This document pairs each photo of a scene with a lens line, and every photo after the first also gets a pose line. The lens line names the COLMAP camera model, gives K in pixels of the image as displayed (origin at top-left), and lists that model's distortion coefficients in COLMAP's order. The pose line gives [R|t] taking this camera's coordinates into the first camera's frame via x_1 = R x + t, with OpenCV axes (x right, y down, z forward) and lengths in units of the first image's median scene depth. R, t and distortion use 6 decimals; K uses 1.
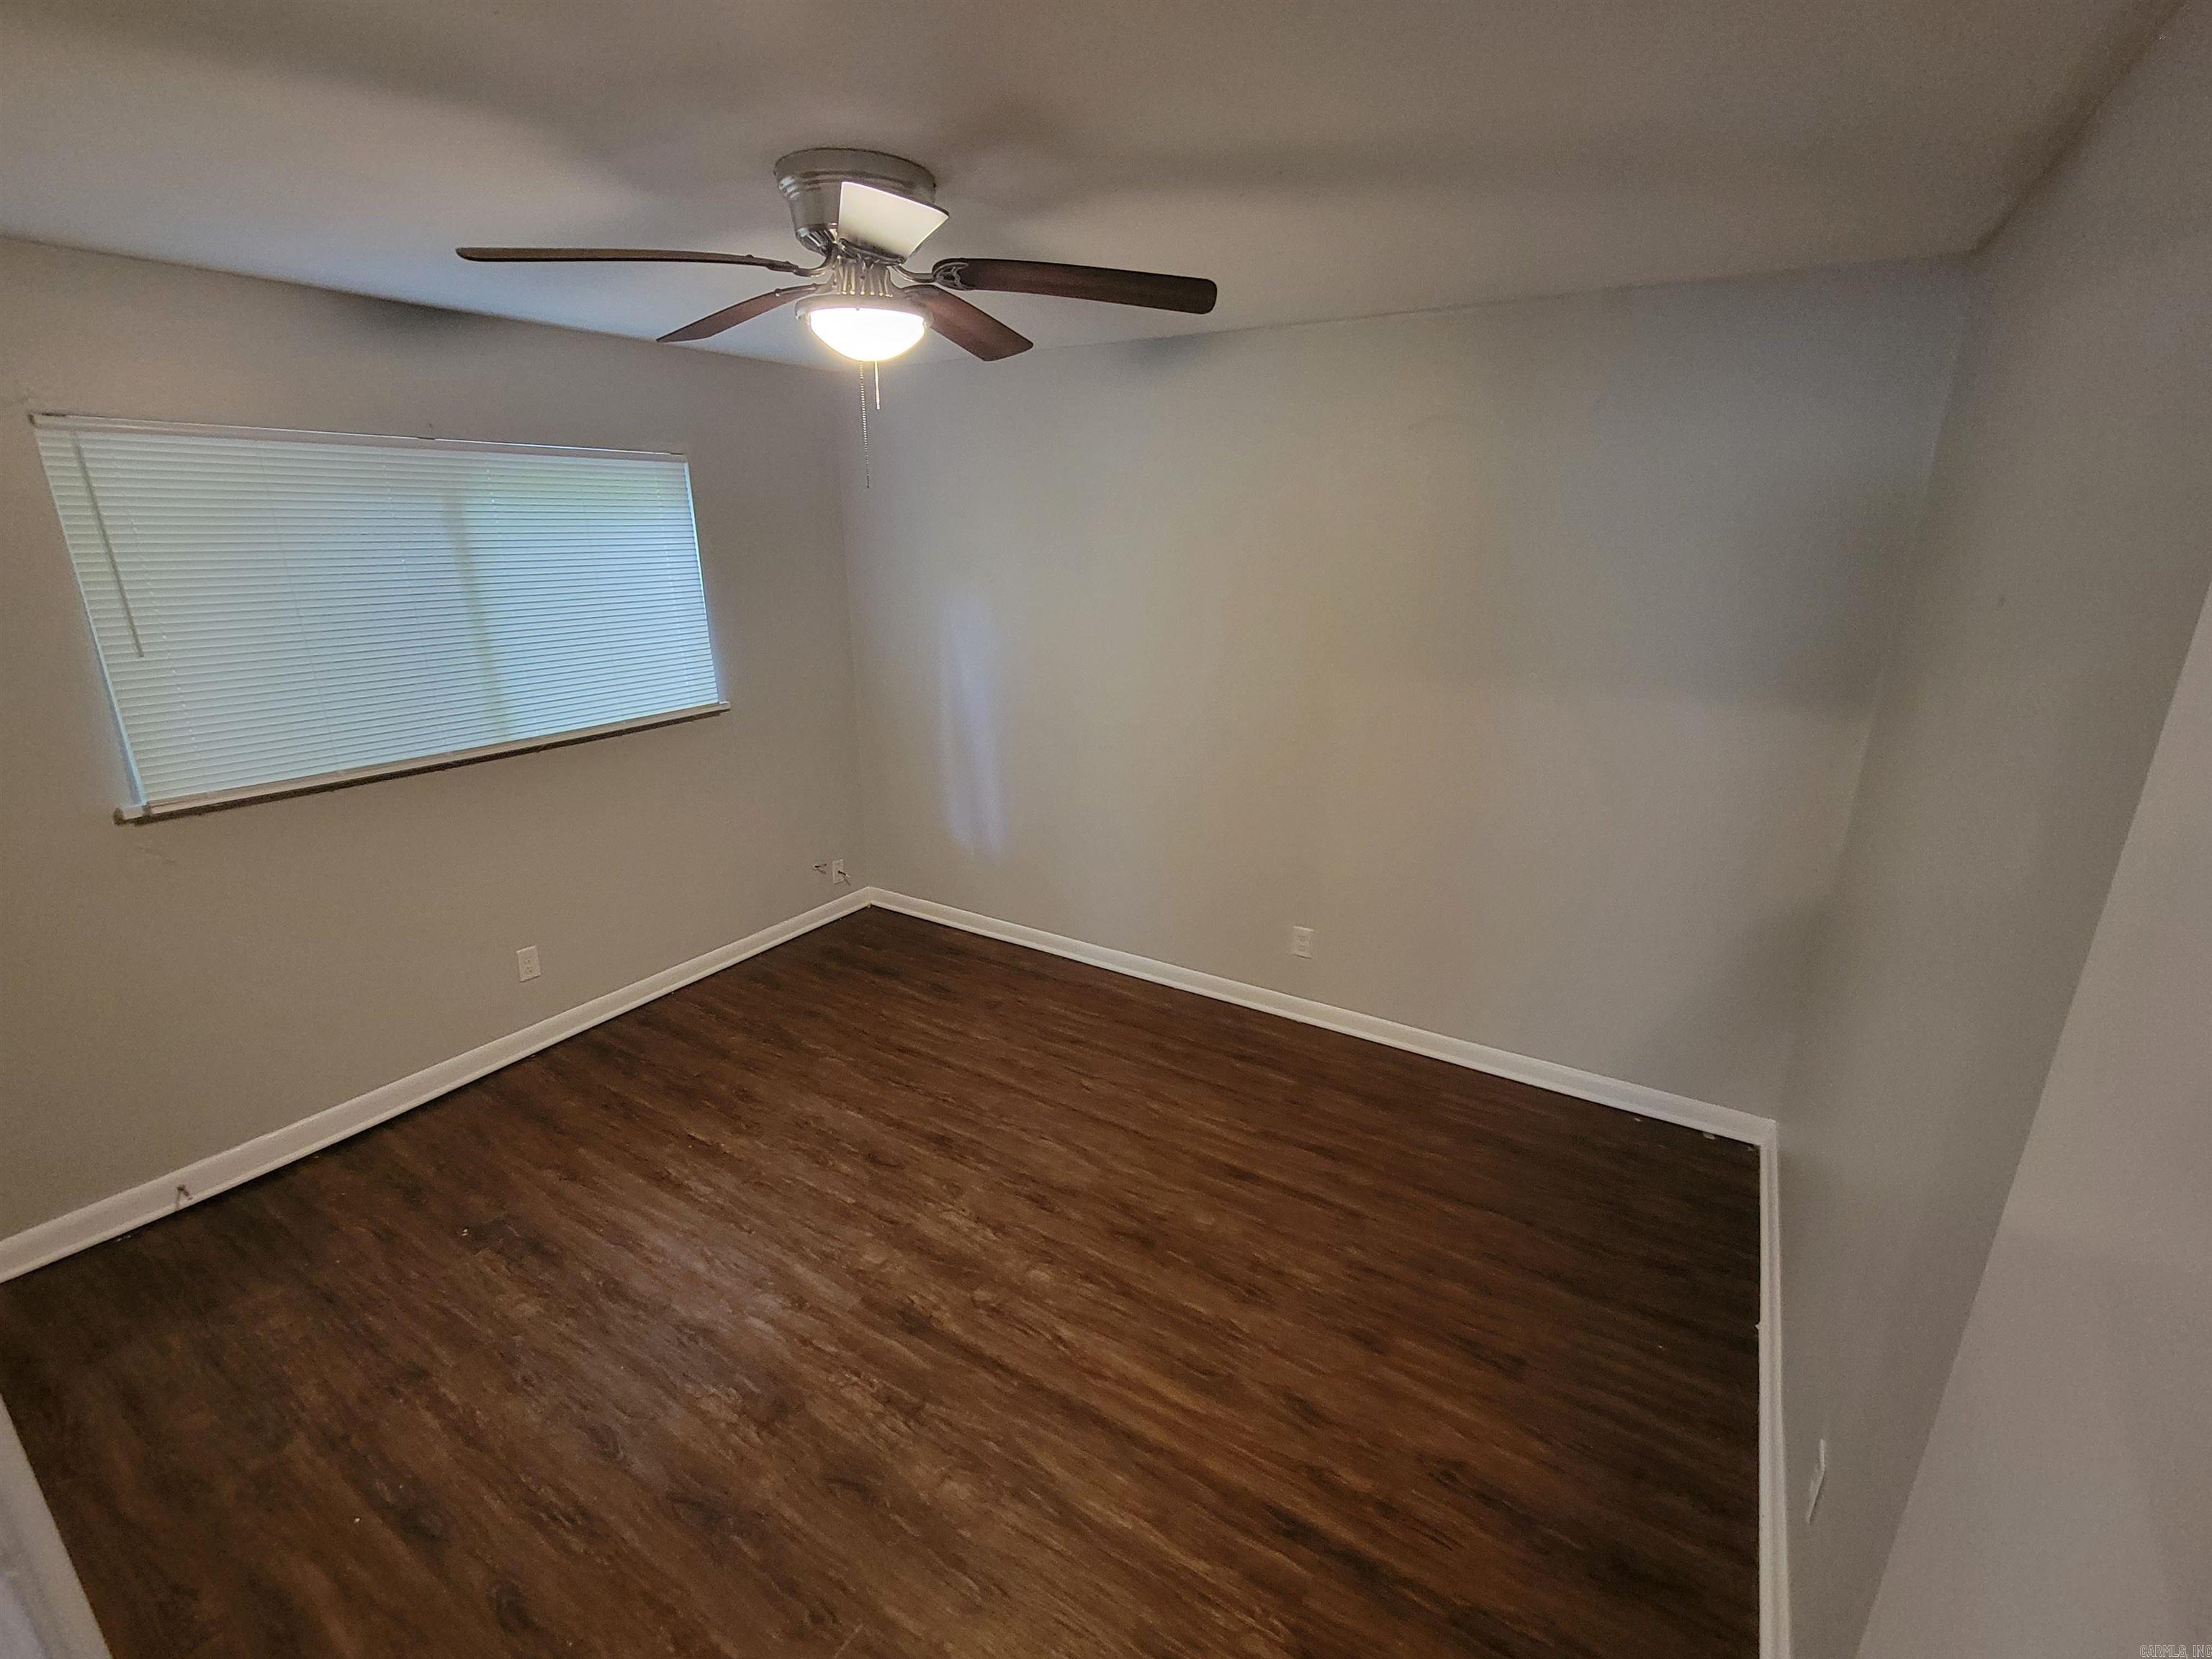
lens RADIAL K [[995.9, 0, 1106.8], [0, 995.9, 831.6], [0, 0, 1]] dist [0.002123, 0.000363]
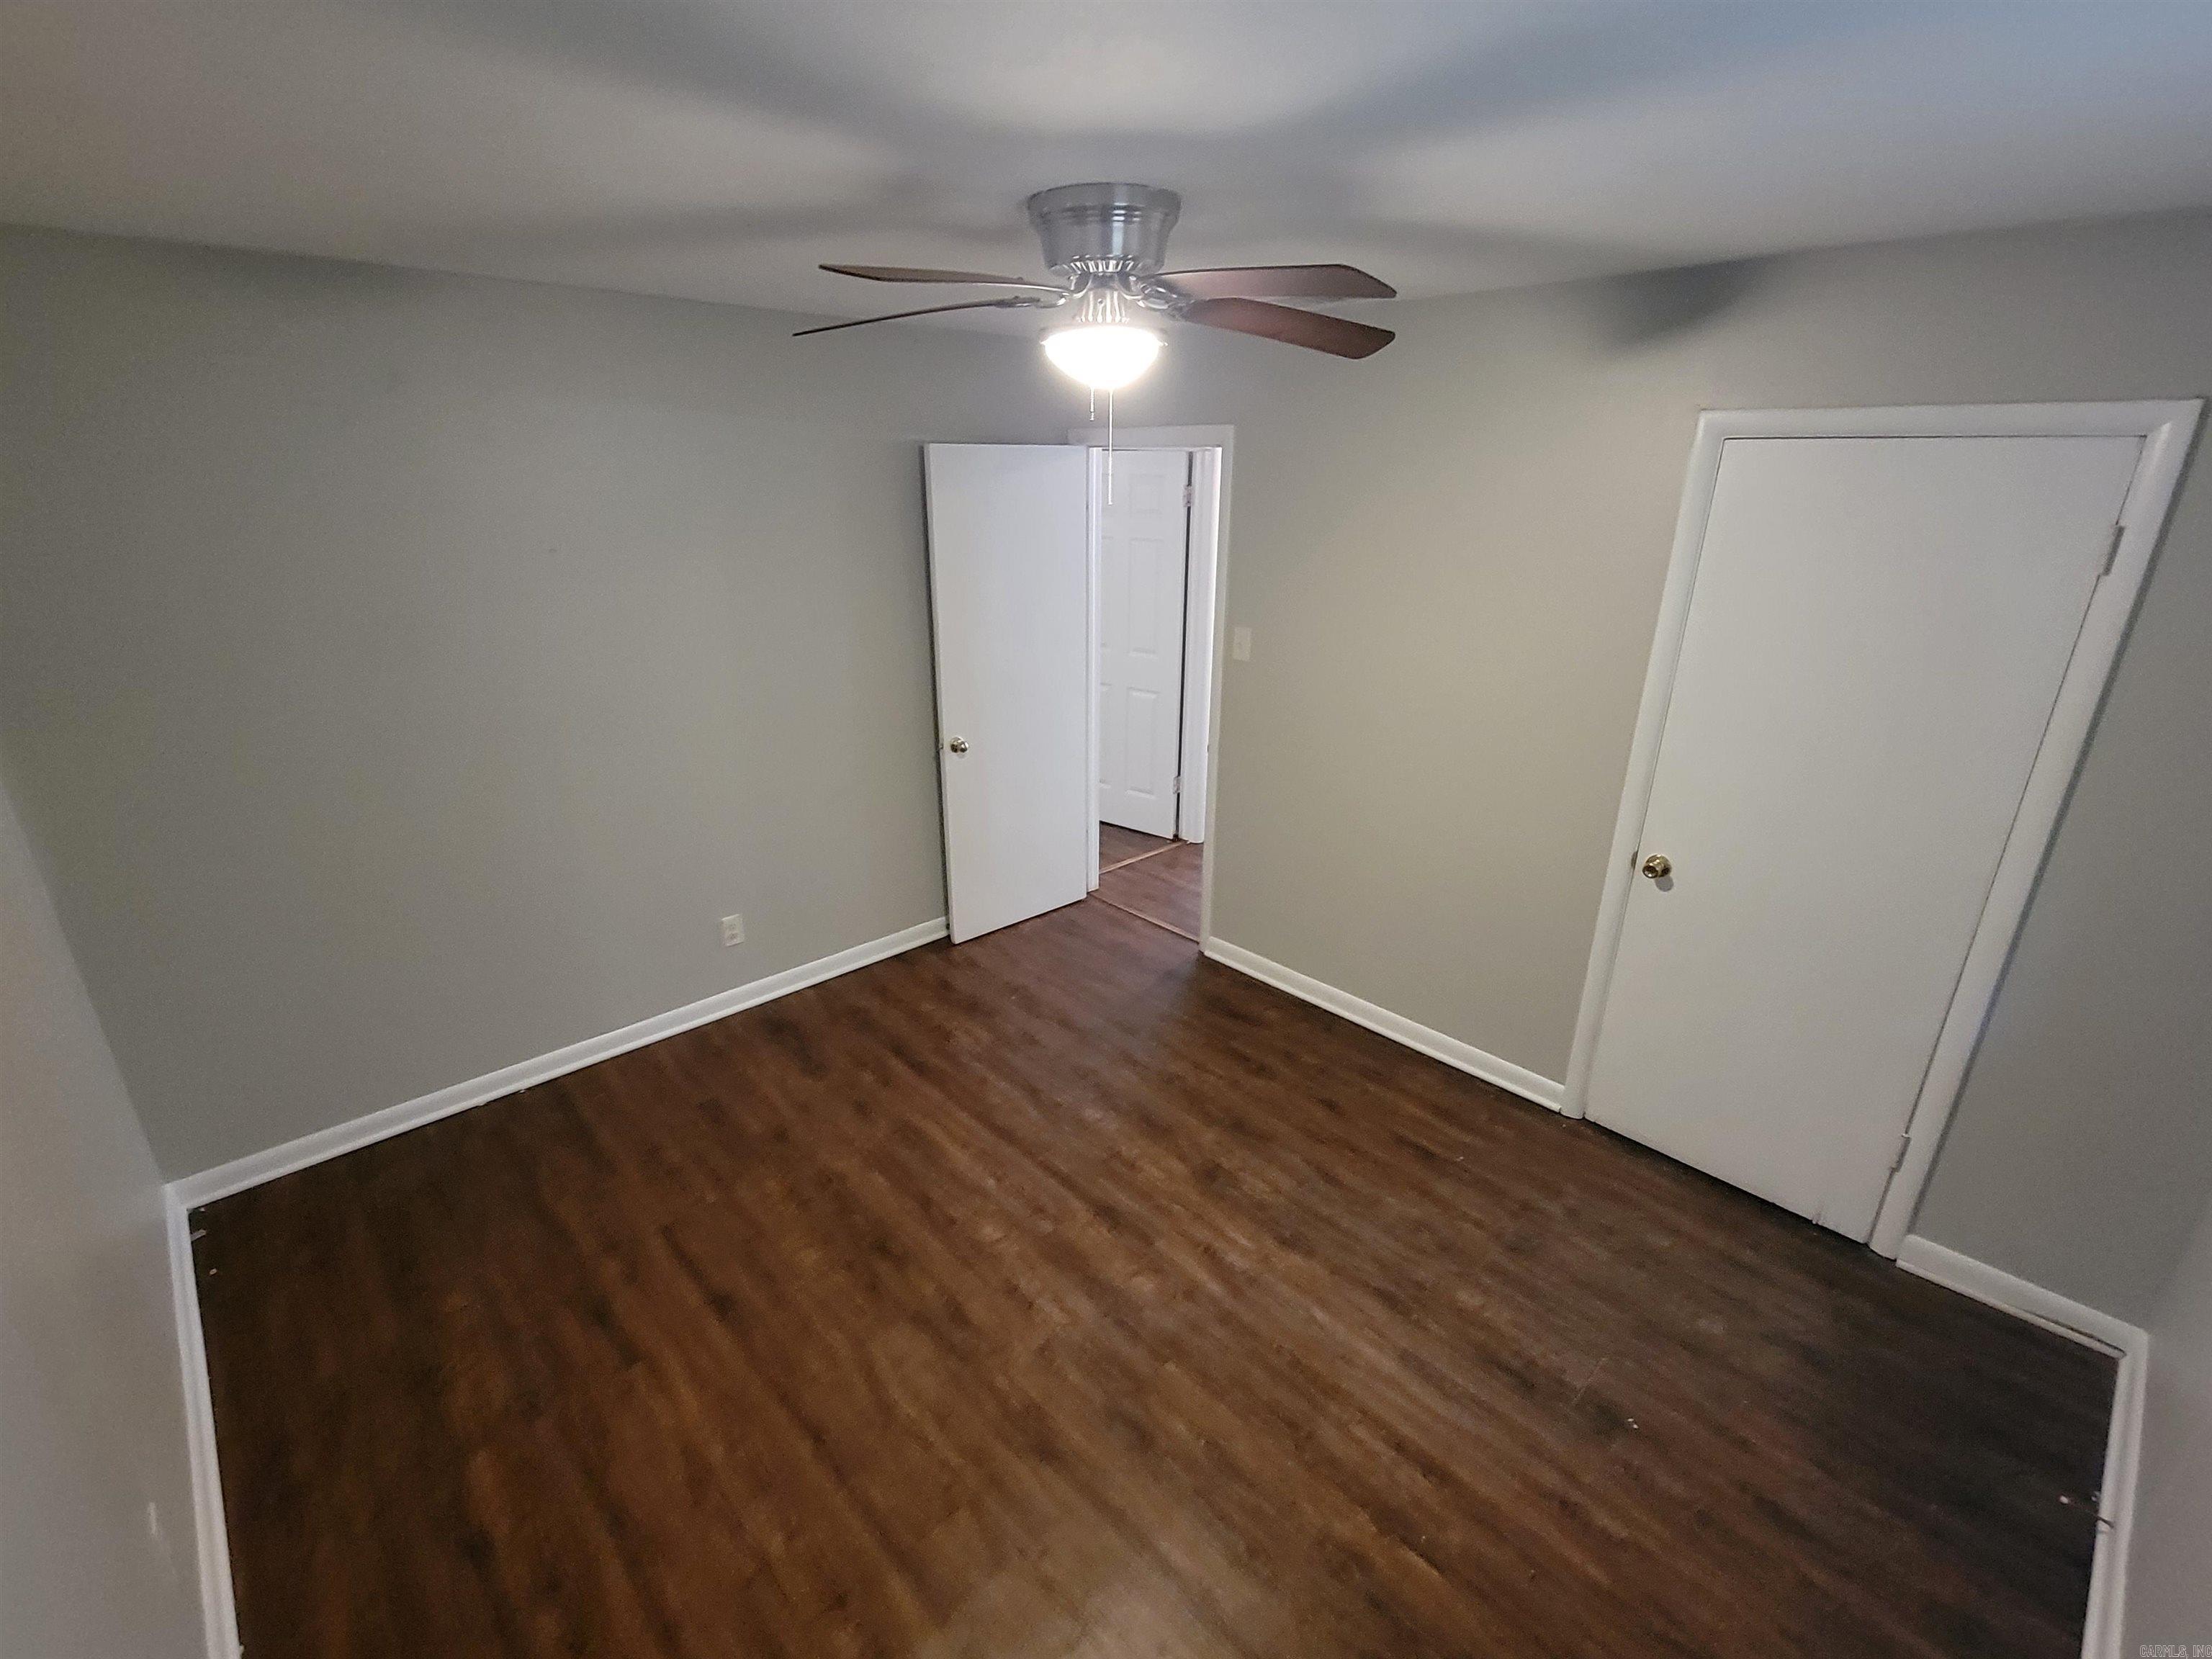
lens RADIAL K [[995.9, 0, 1112.2], [0, 995.9, 832.5], [0, 0, 1]] dist [0.002123, 0.000363]
pose [[-0.969525, -0.090846, 0.227527, -0.412547], [0.067048, 0.794866, 0.603070, -0.555416], [-0.235640, 0.599946, -0.764551, 1.585726]]
